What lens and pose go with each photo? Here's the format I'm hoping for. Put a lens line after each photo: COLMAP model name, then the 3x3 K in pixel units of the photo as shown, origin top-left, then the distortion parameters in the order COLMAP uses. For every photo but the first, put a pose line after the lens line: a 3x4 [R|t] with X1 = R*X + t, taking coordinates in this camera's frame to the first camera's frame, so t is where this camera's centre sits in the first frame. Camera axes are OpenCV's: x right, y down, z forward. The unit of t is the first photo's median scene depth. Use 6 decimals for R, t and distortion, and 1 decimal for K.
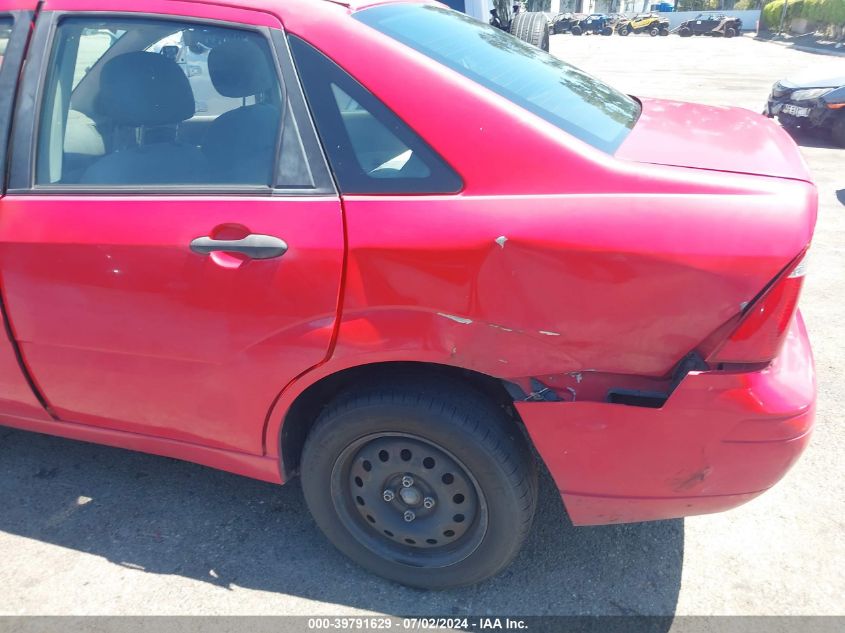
lens RADIAL K [[699.3, 0, 422.7], [0, 699.3, 315.4], [0, 0, 1]] dist [-0.017060, 0.020067]
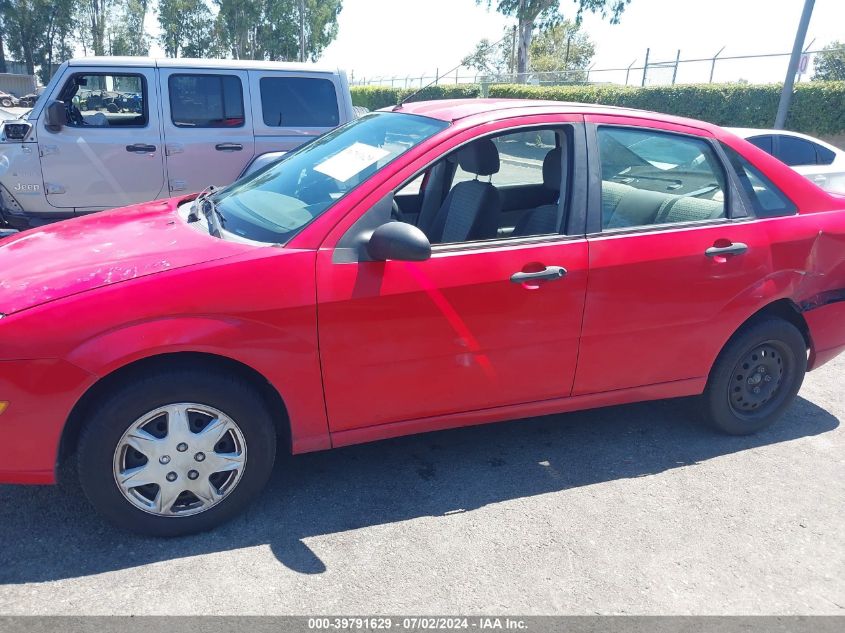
lens RADIAL K [[699.3, 0, 421.7], [0, 699.3, 317.5], [0, 0, 1]] dist [-0.017060, 0.020067]
pose [[0.764412, -0.147856, 0.627545, -1.826967], [0.207895, 0.977885, -0.022837, -0.044541], [-0.610290, 0.147920, 0.778245, 0.067519]]
